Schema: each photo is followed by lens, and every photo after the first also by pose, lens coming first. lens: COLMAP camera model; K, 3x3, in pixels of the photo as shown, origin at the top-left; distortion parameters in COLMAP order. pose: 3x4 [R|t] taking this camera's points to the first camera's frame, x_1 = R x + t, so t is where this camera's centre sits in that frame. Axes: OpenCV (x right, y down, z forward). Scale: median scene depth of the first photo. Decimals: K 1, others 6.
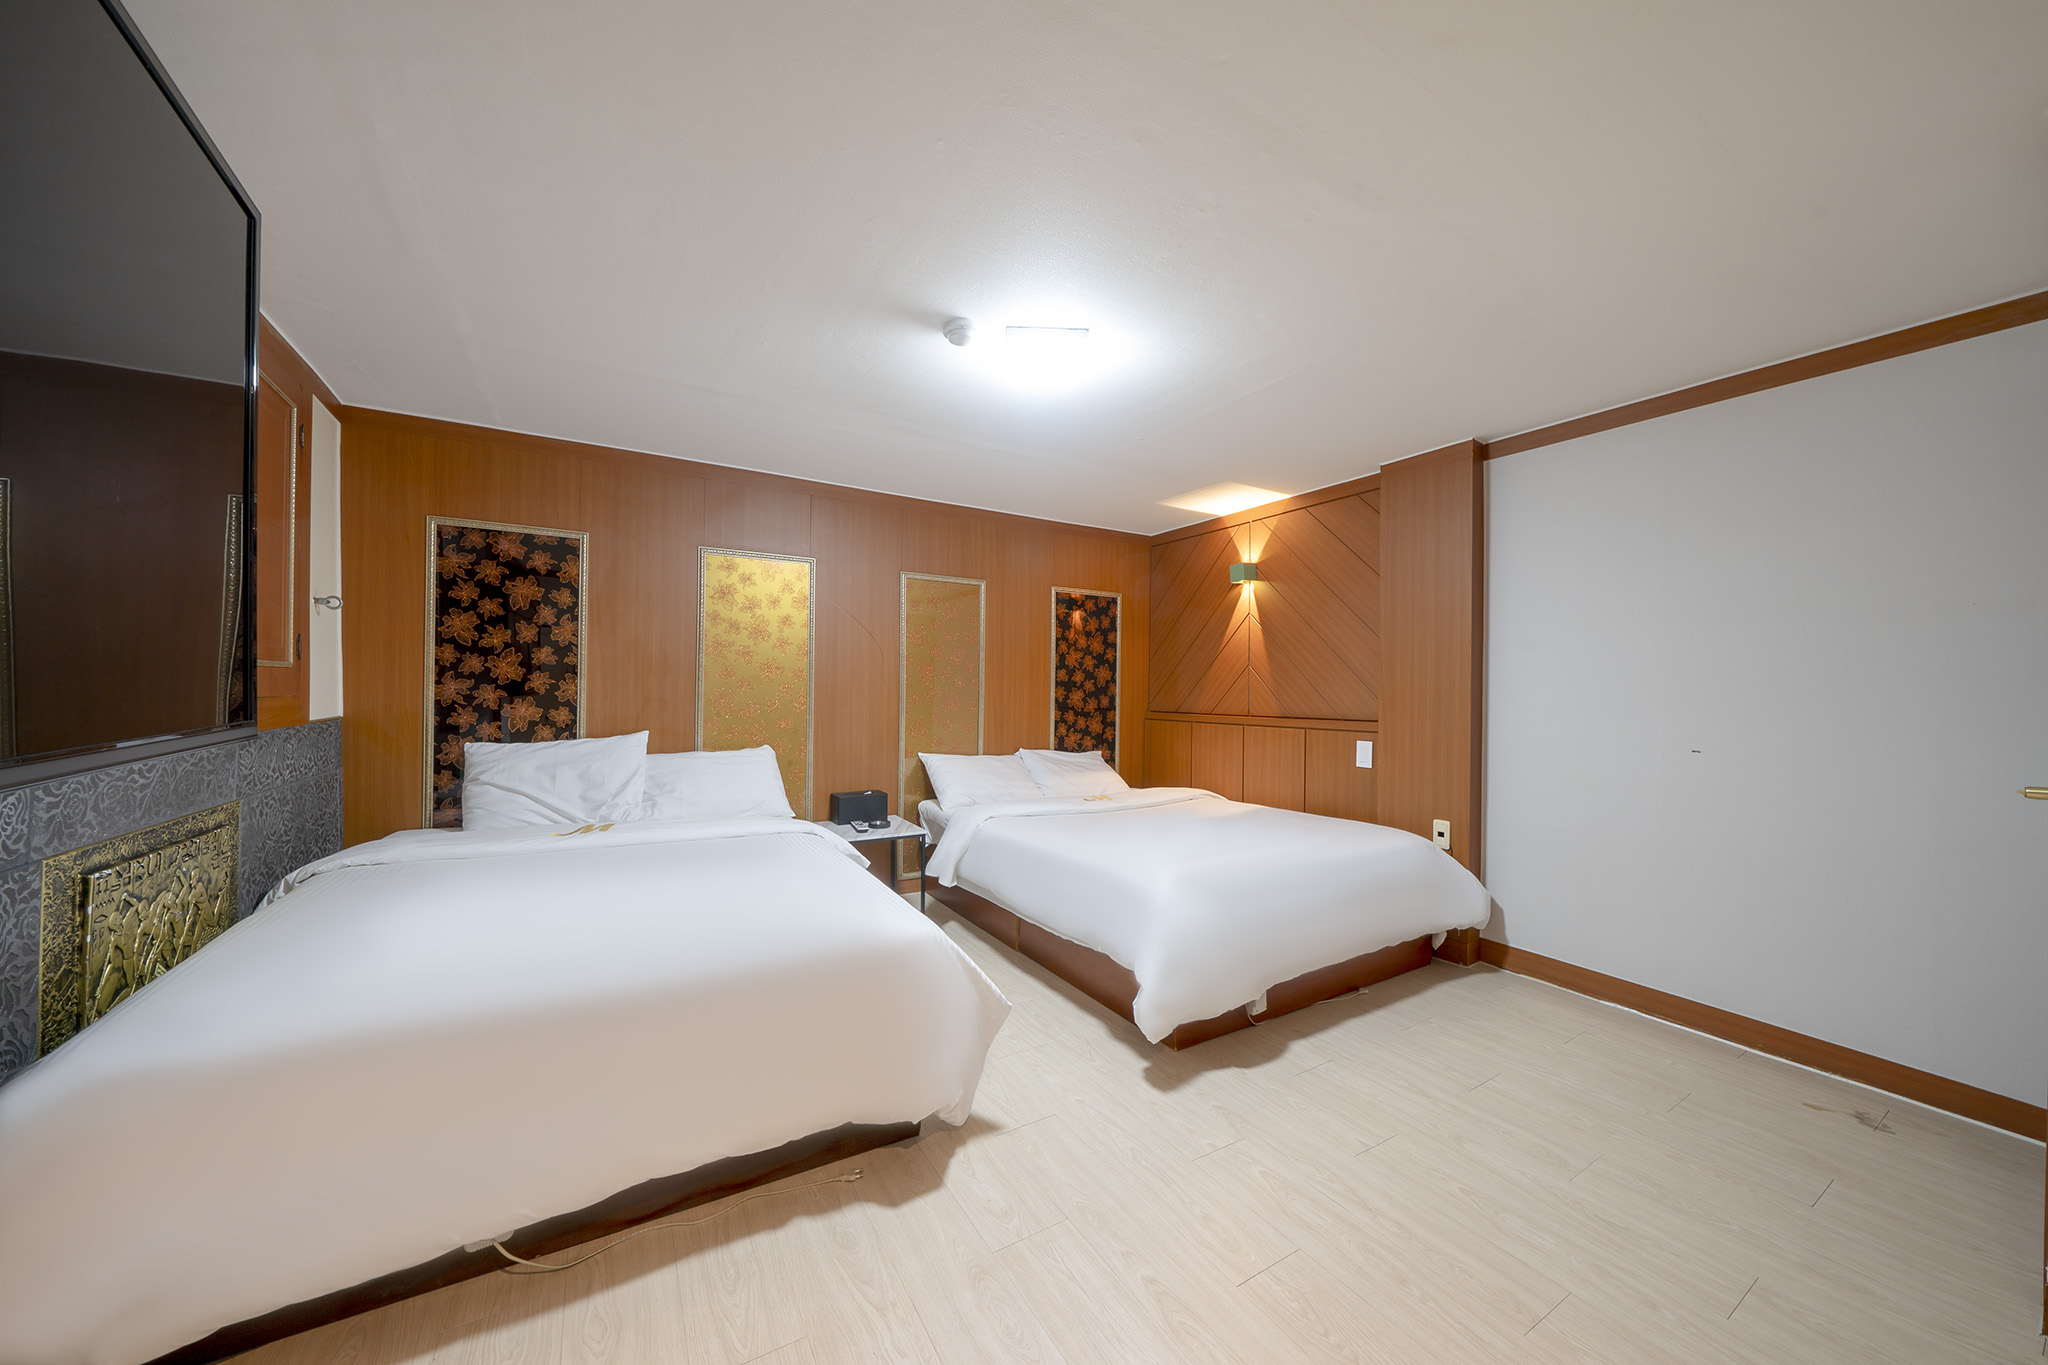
lens RADIAL K [[712.0, 0, 1026.9], [0, 712.0, 690.1], [0, 0, 1]] dist [-0.001447, -0.000137]
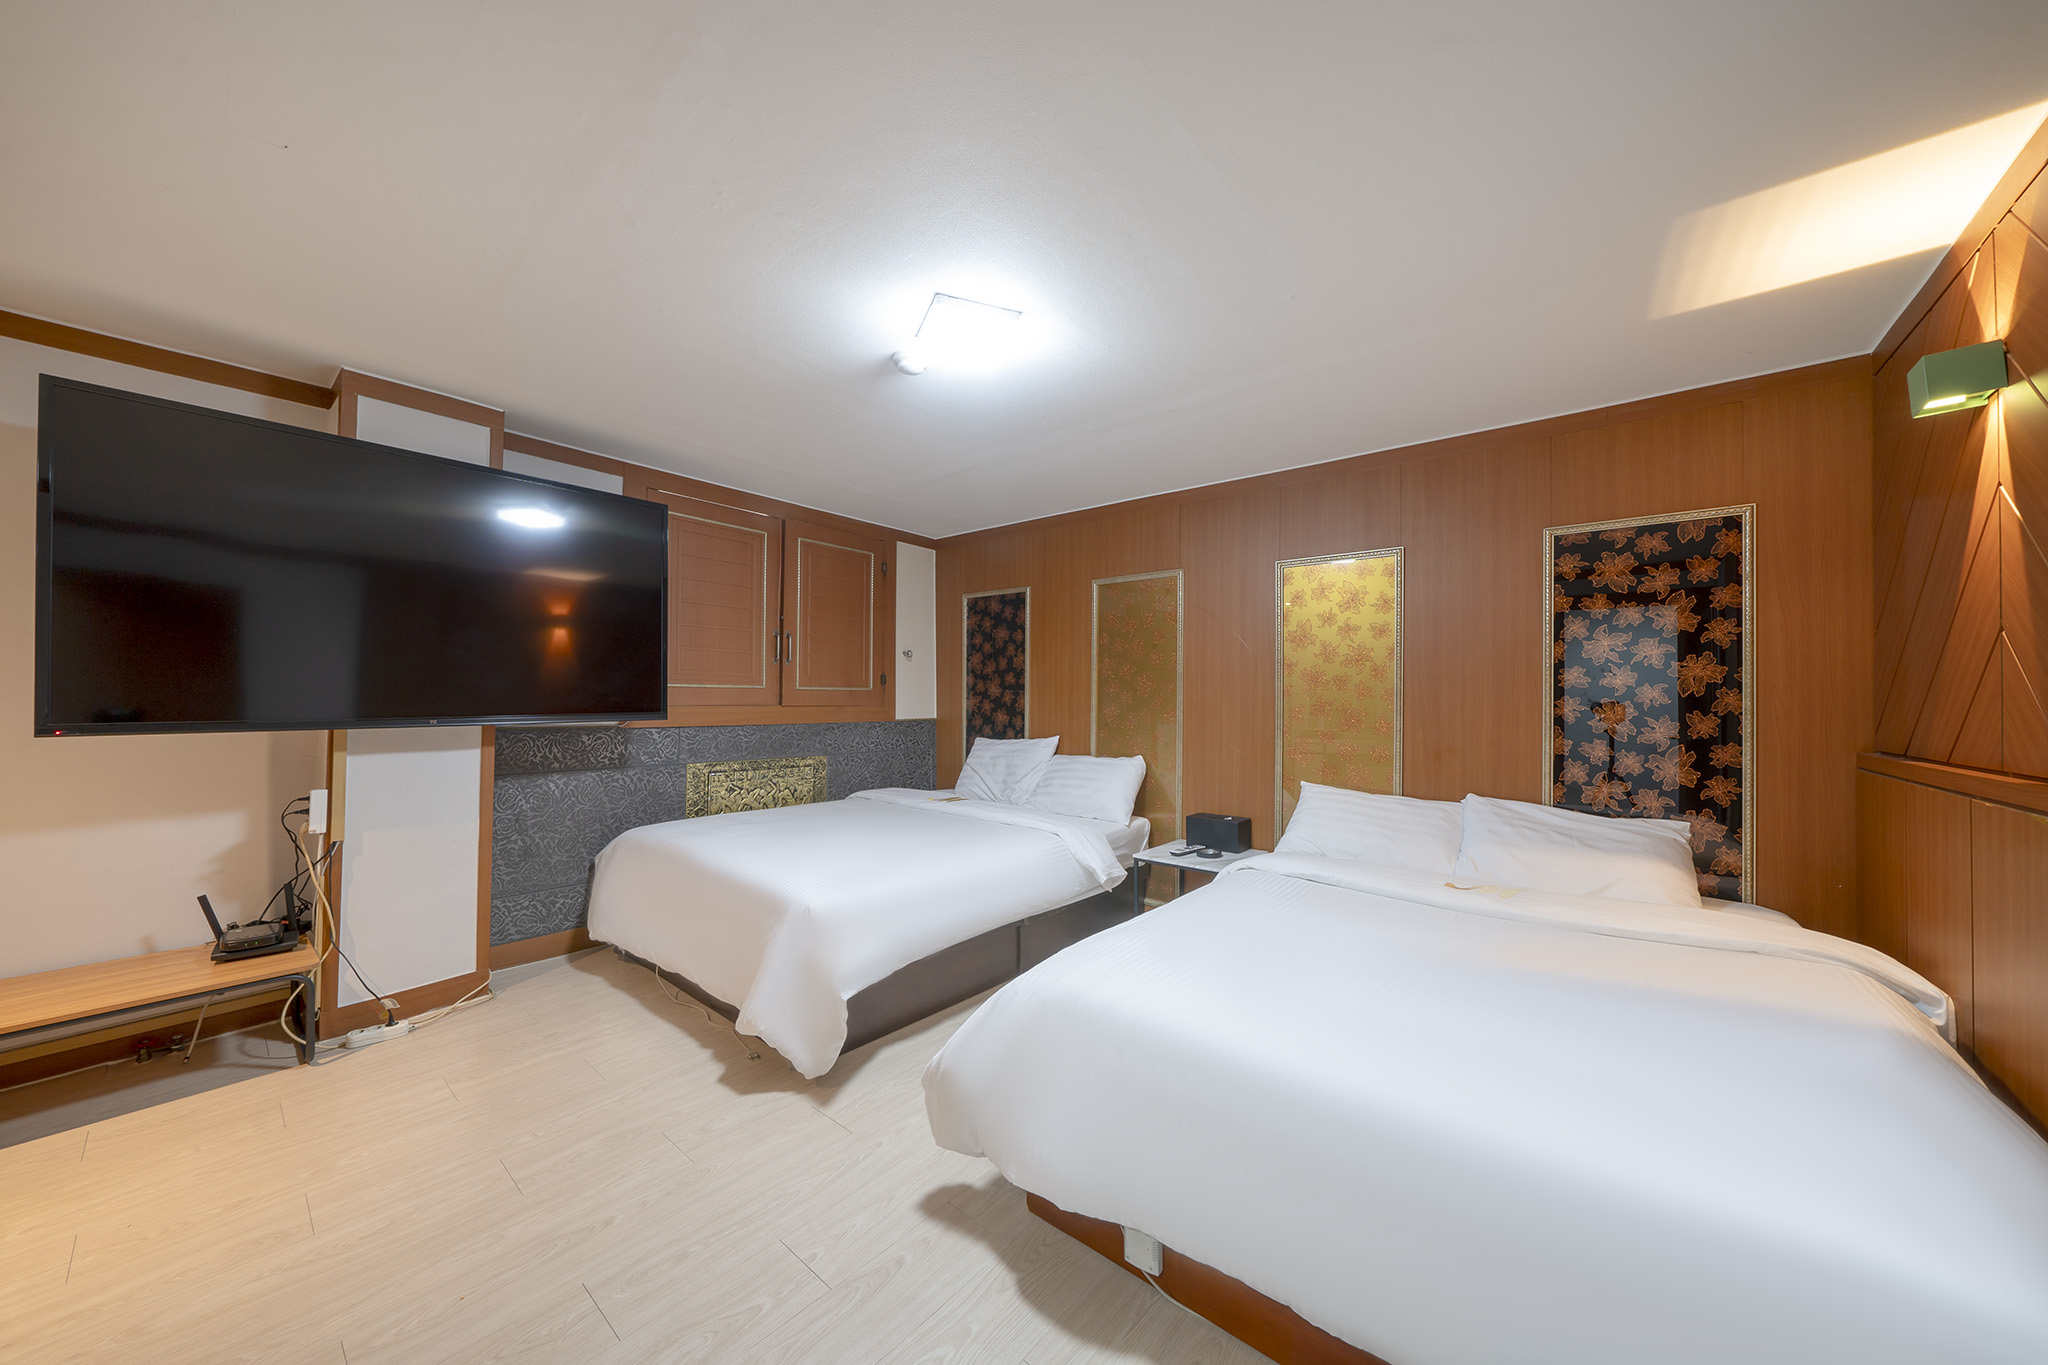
lens RADIAL K [[707.6, 0, 1012.2], [0, 707.6, 690.9], [0, 0, 1]] dist [-0.007183, -0.000154]
pose [[0.308826, -0.020626, -0.950895, 0.559512], [-0.005027, 0.999715, -0.023317, 0.007062], [0.951105, 0.011981, 0.308635, 0.487957]]
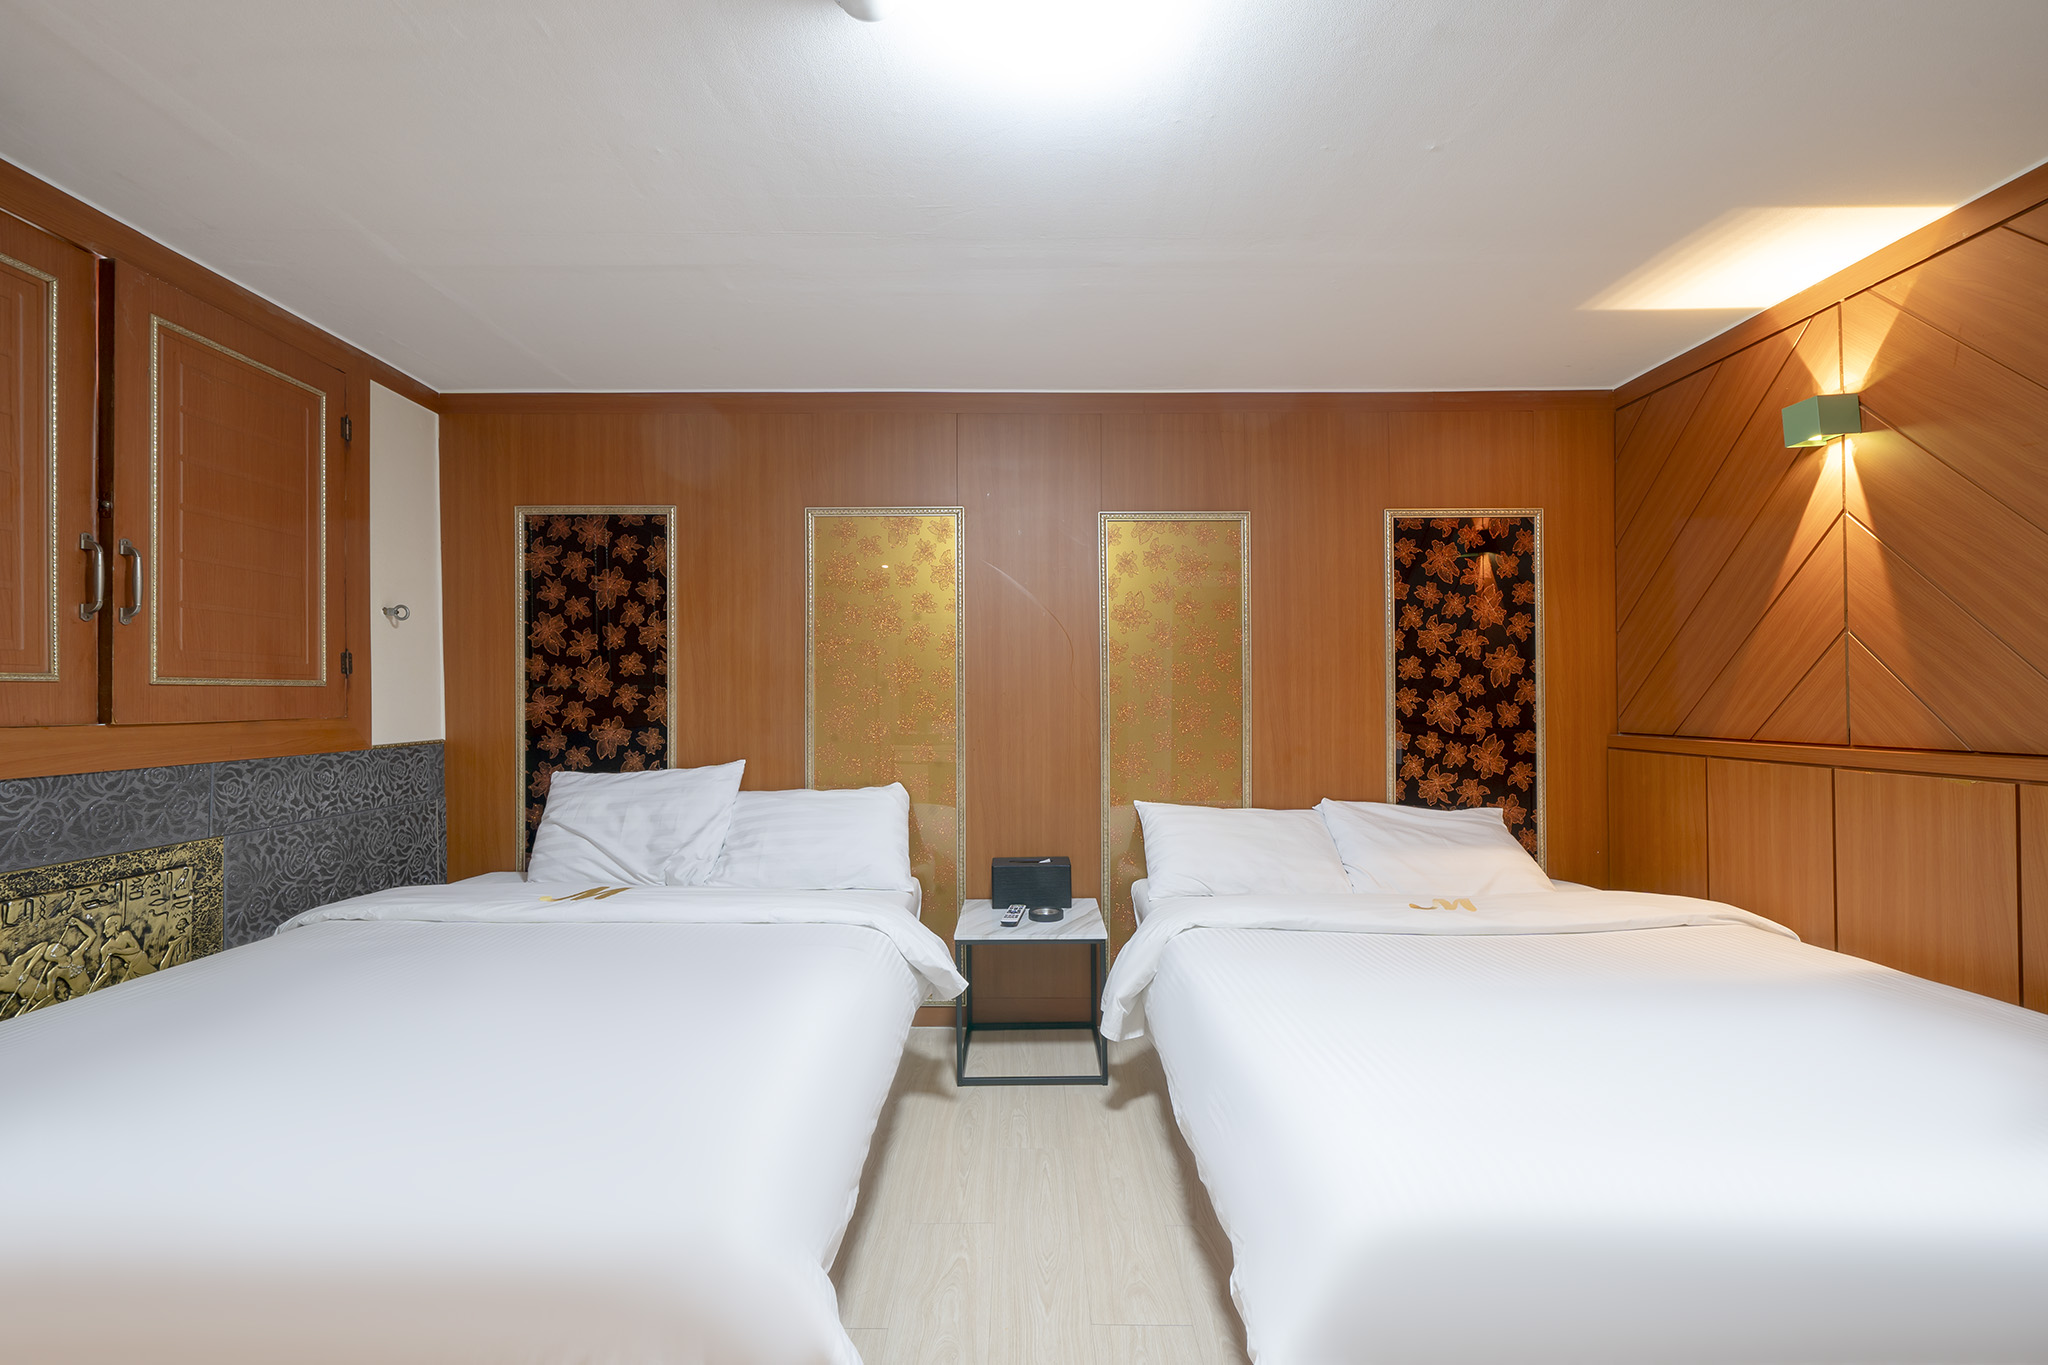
lens RADIAL K [[905.4, 0, 1020.1], [0, 905.4, 689.6], [0, 0, 1]] dist [0.002999, 0.000064]
pose [[0.855197, -0.021871, -0.517842, 0.190725], [0.016250, 0.999750, -0.015388, 0.002314], [0.518048, 0.004744, 0.855338, 0.301795]]
